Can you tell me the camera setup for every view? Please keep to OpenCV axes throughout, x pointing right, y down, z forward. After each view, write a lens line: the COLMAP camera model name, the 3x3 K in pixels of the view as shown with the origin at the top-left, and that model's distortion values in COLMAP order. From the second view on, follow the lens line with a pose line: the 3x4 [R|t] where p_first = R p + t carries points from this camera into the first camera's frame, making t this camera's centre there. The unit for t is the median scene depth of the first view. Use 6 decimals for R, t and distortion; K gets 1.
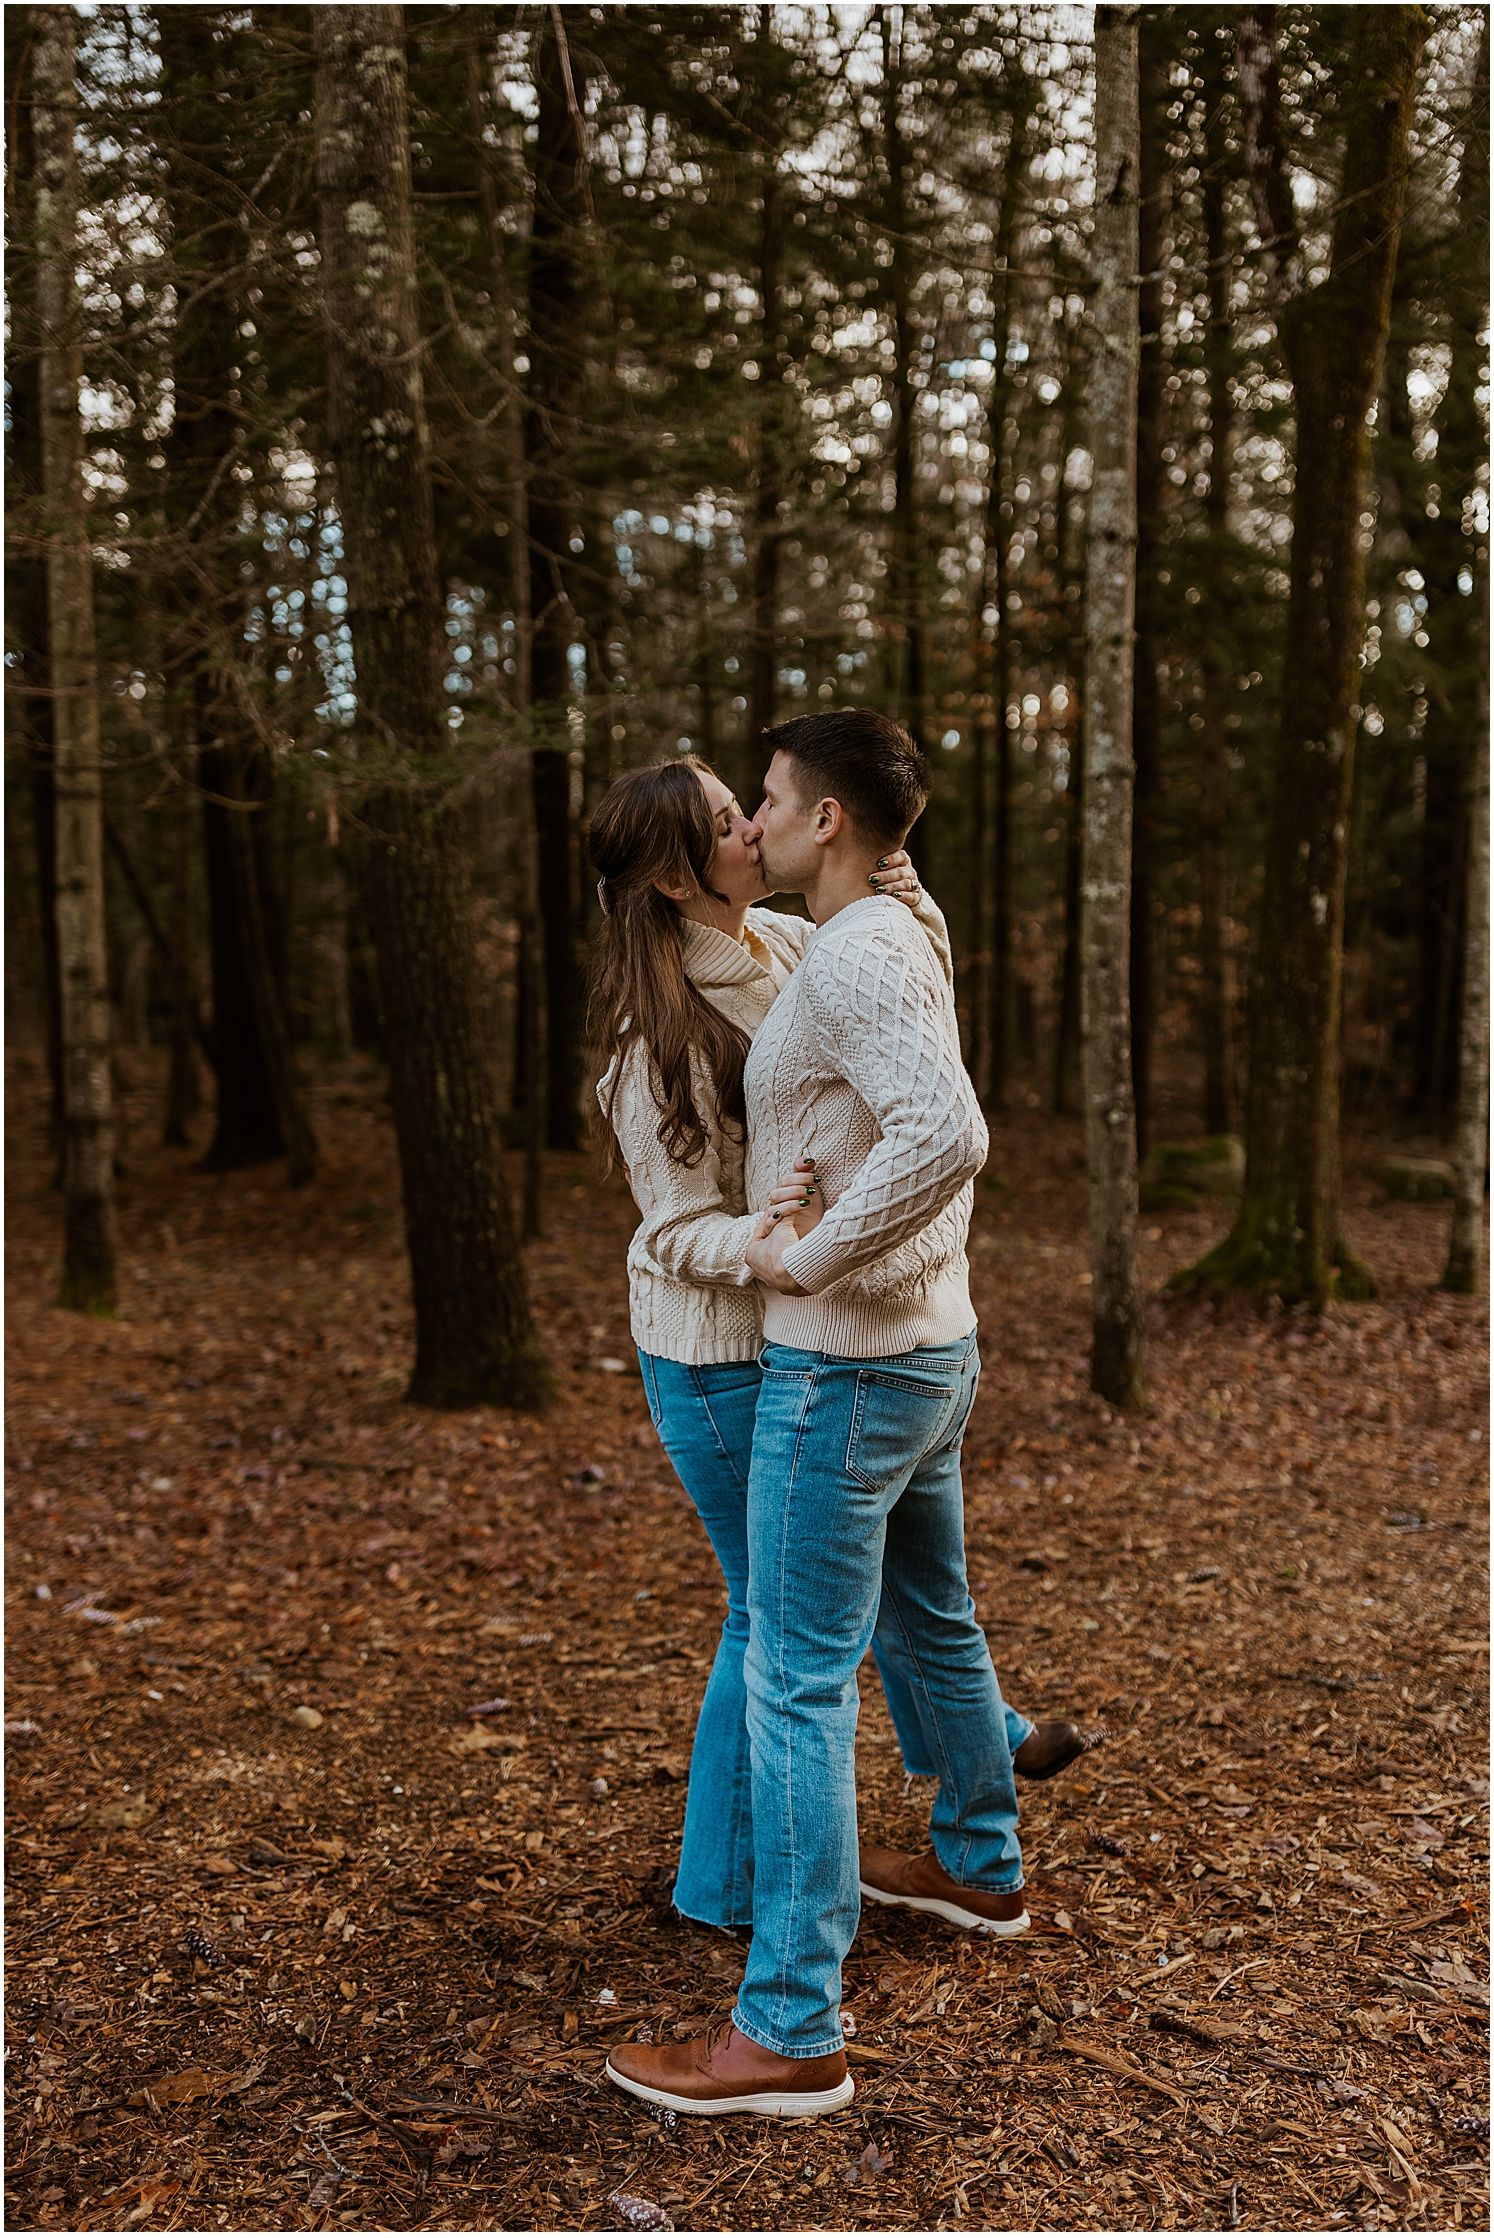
lens RADIAL K [[2297.2, 0, 738.1], [0, 2297.2, 1180.1], [0, 0, 1]] dist [0.014749, -0.002440]
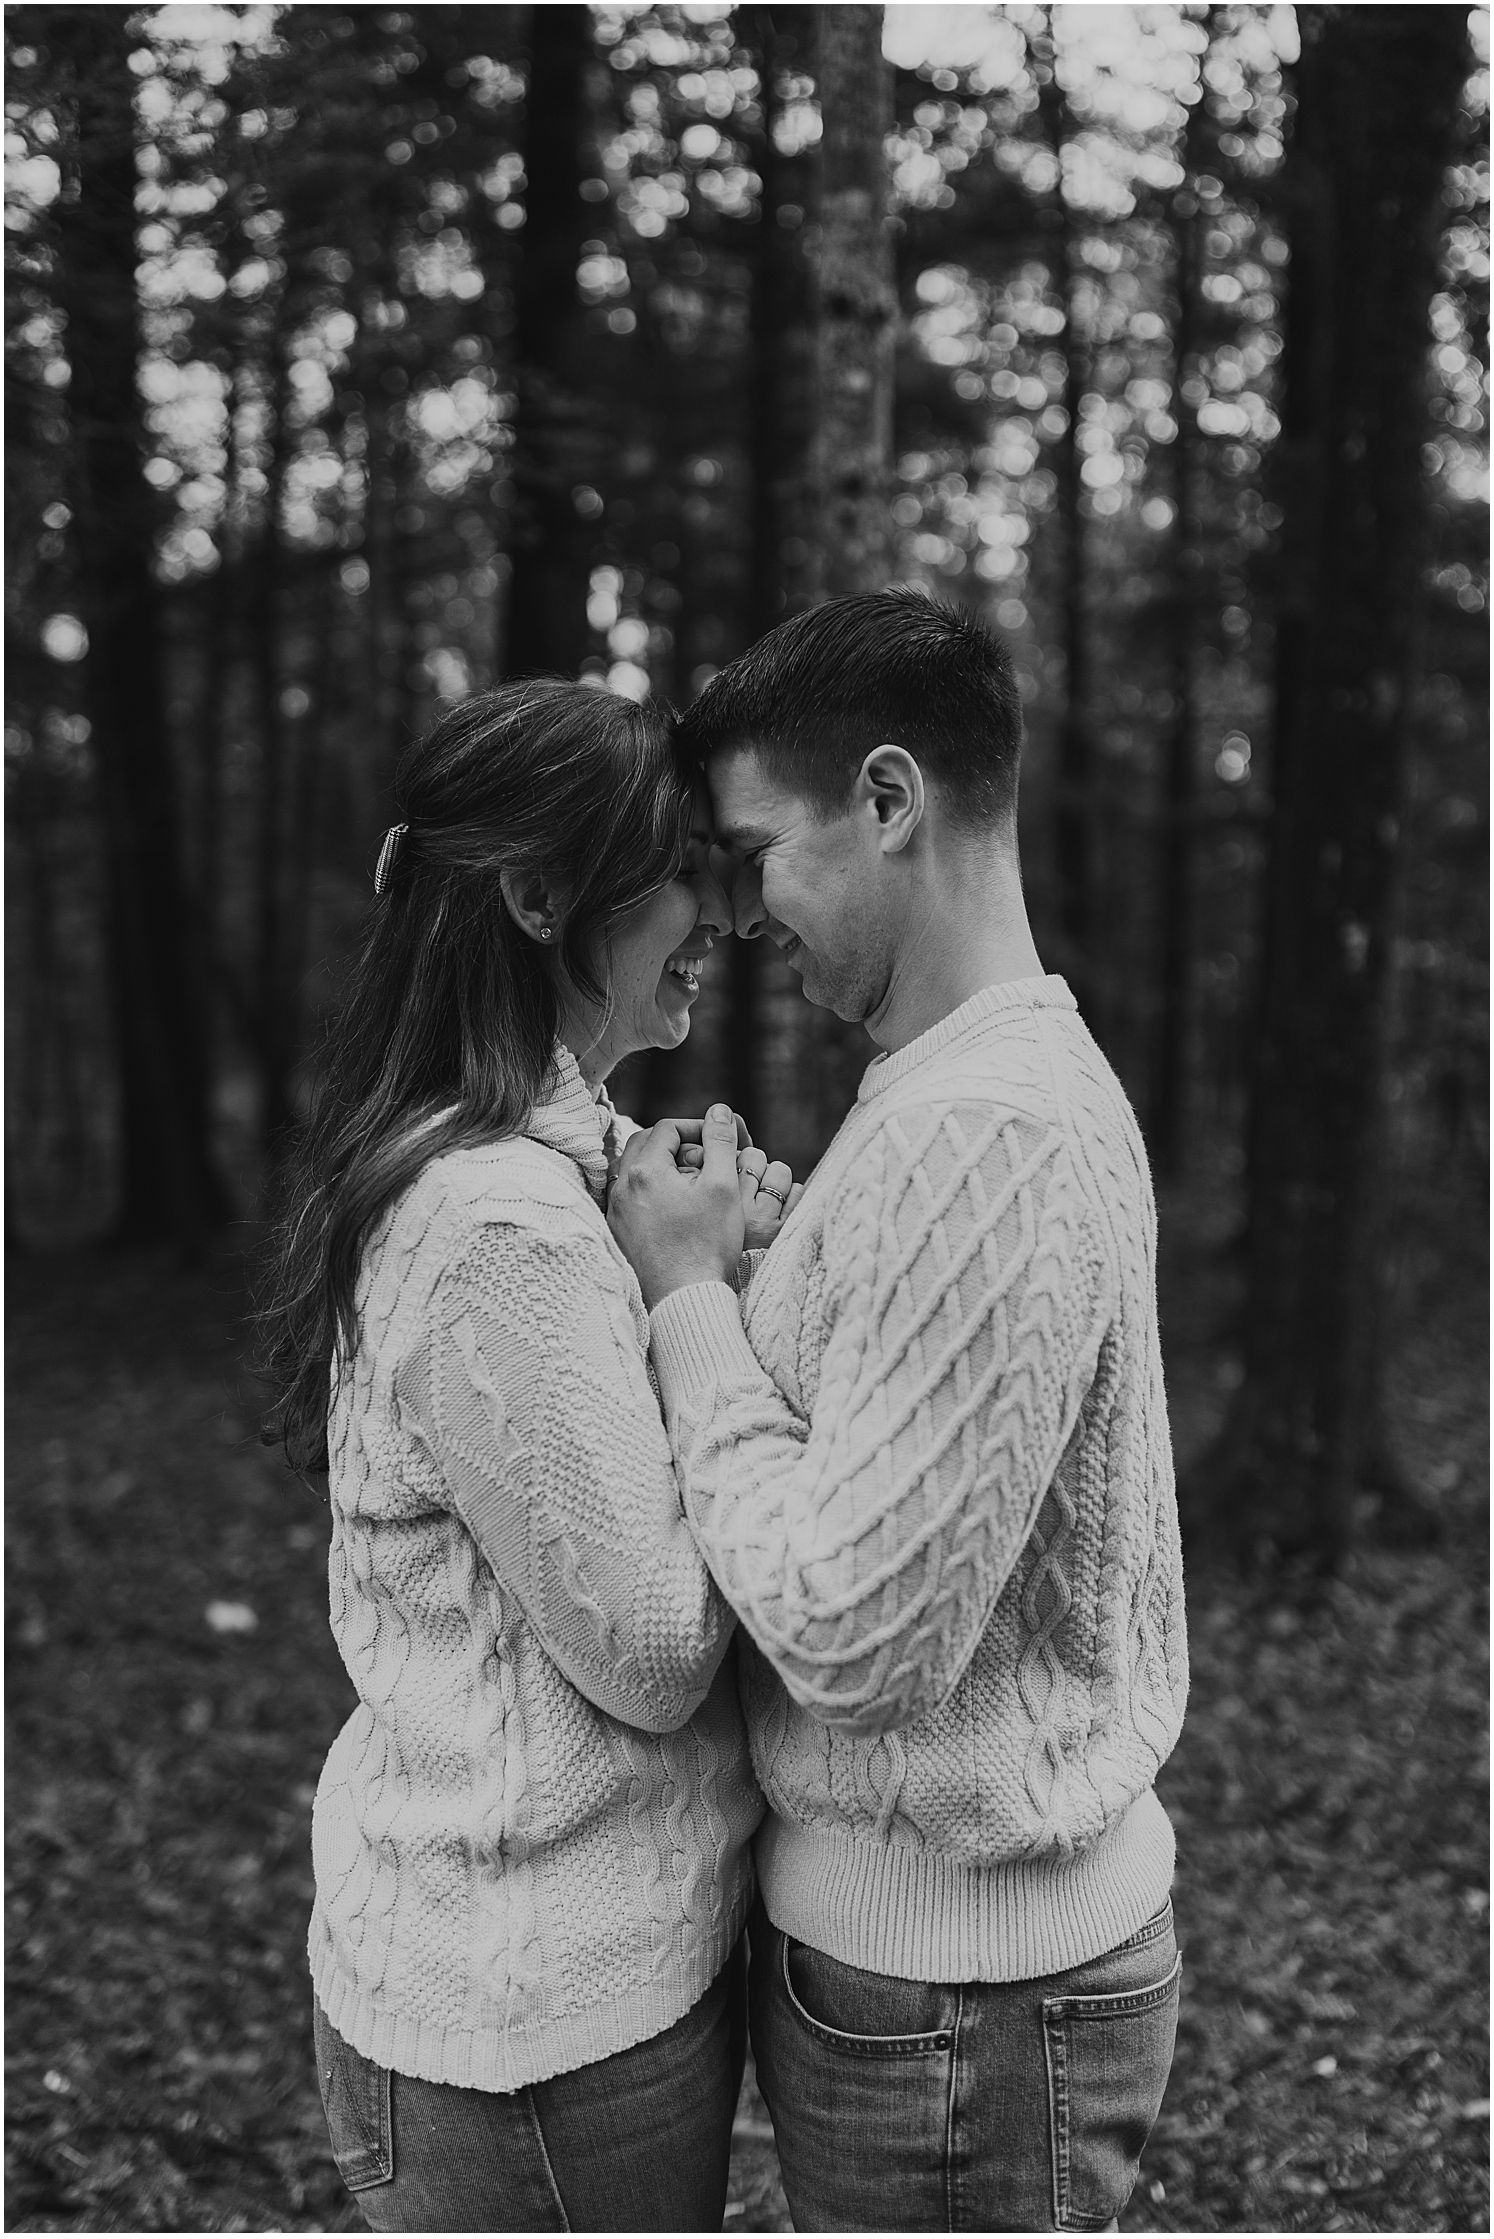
lens RADIAL K [[2085.6, 0, 781.9], [0, 2085.6, 1130.8], [0, 0, 1]] dist [-0.001356, 0.001162]
pose [[0.985340, 0.022294, -0.169142, 0.281413], [-0.026845, 0.999335, -0.024667, -0.067867], [0.168479, 0.028846, 0.985283, 0.564722]]
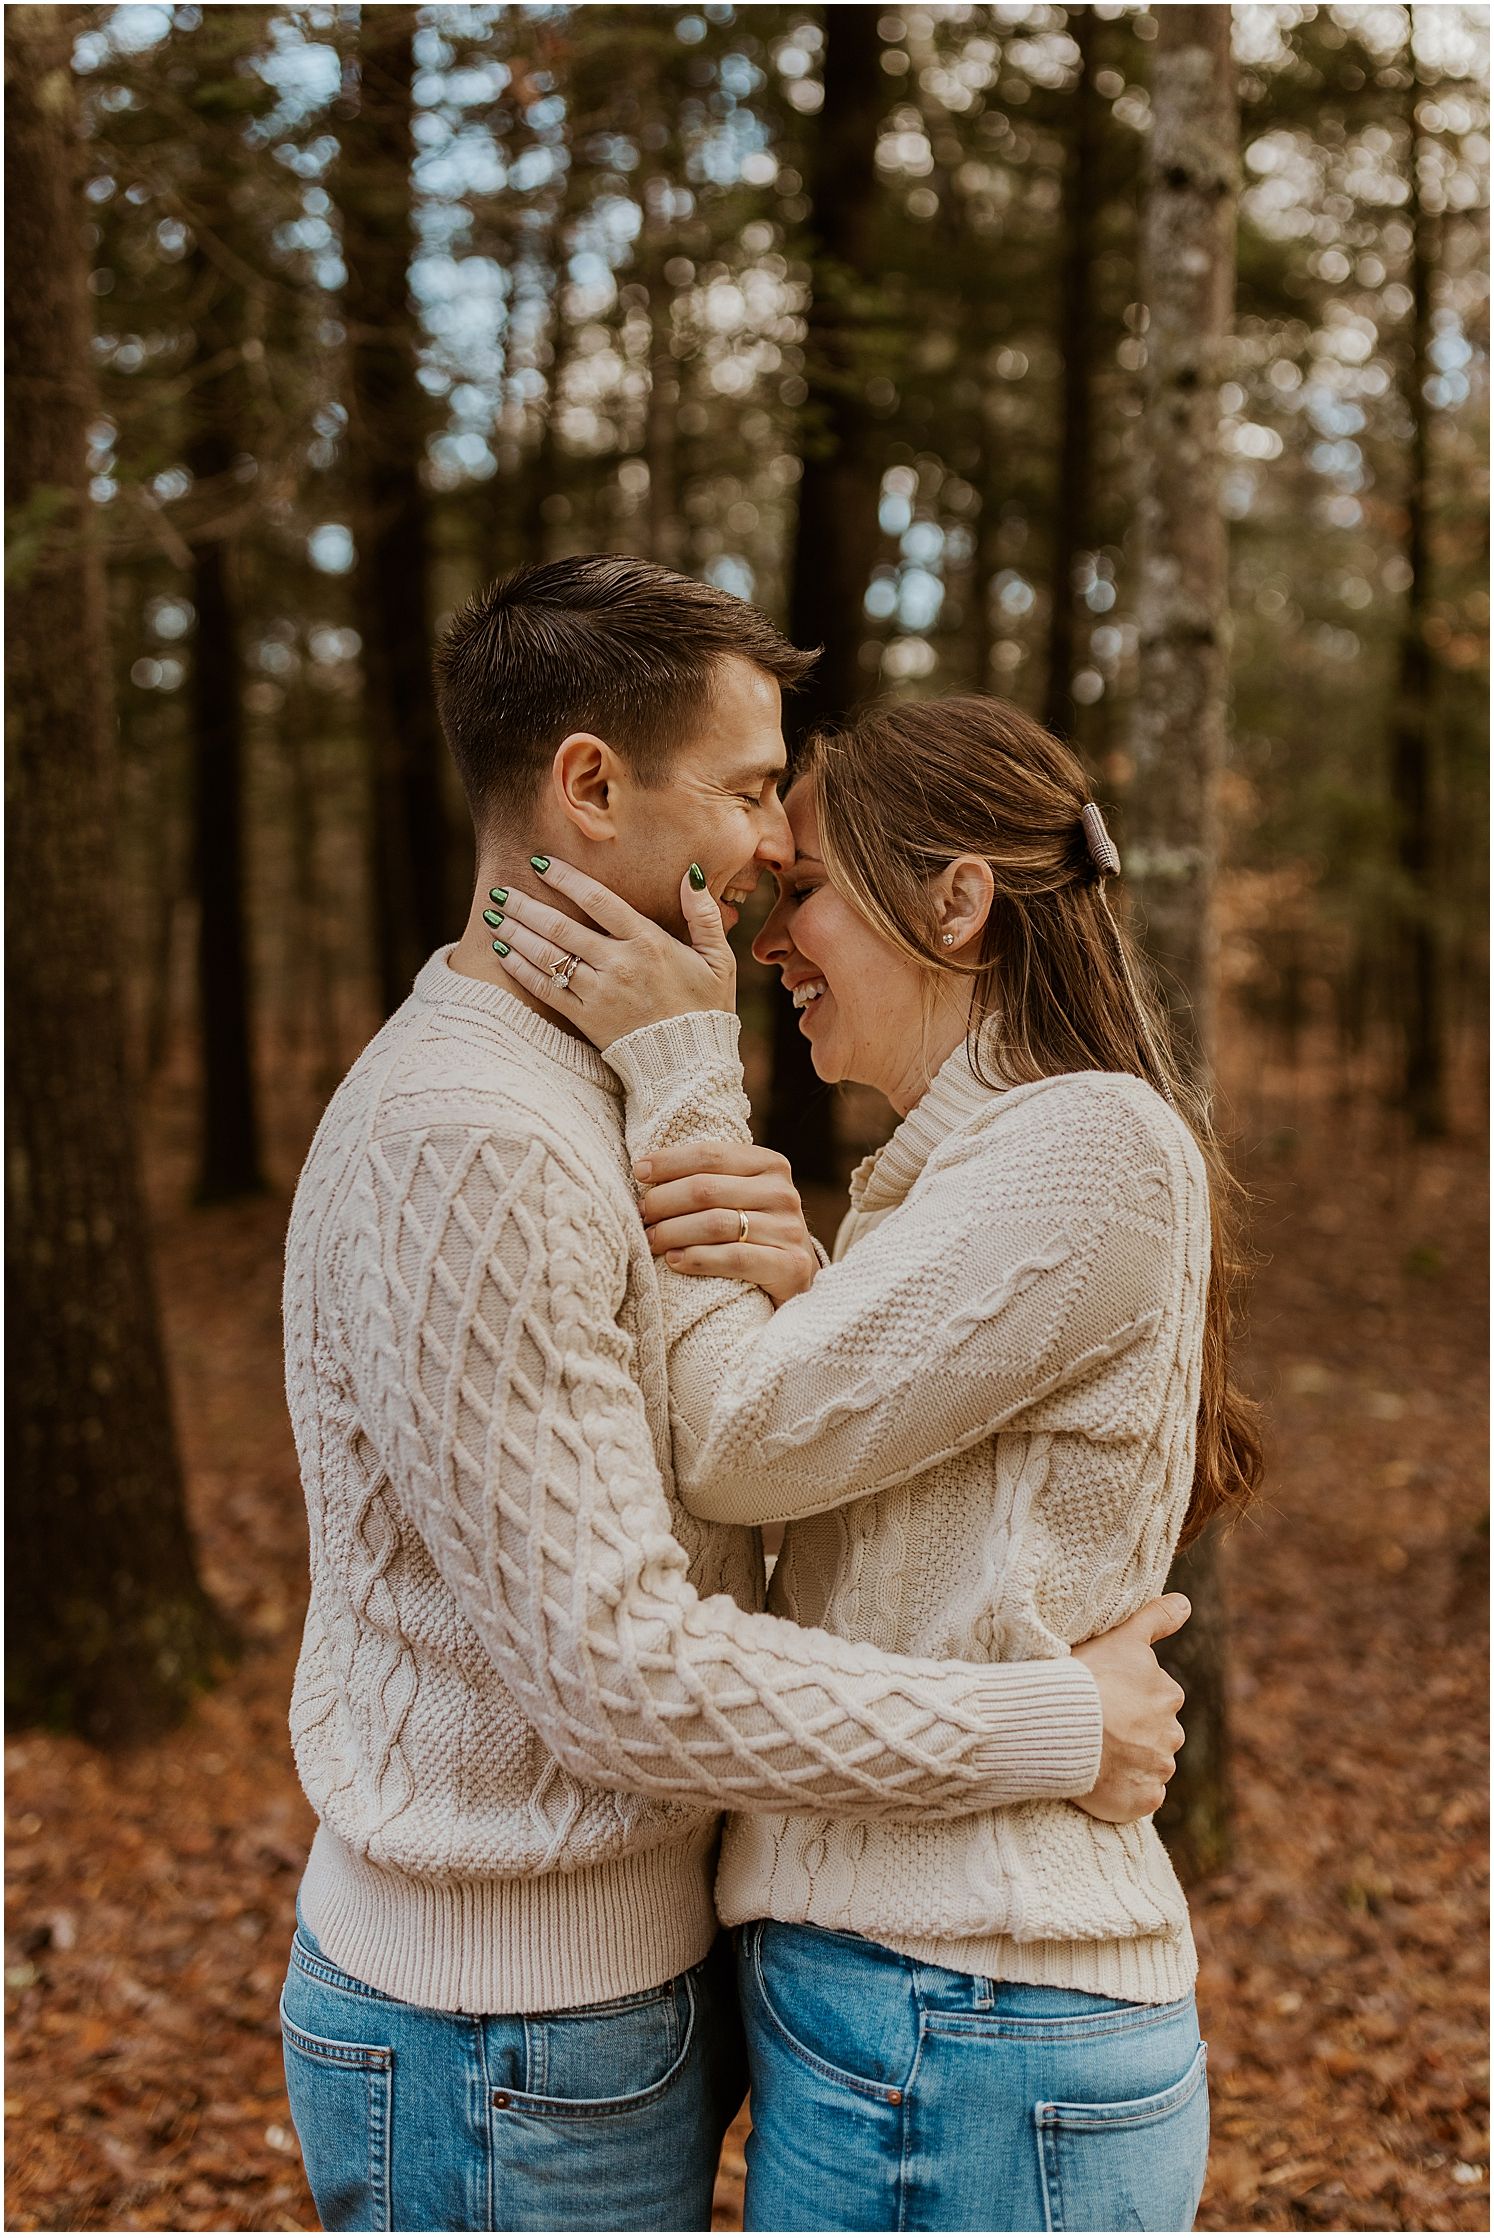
lens RADIAL K [[2229.8, 0, 813.3], [0, 2229.8, 1019.8], [0, 0, 1]] dist [0.006314, -0.006834]
pose [[0.958397, 0.034599, -0.283335, 0.271001], [-0.047856, 0.998053, -0.039998, -0.078414], [0.281400, 0.051894, 0.958186, 0.590252]]
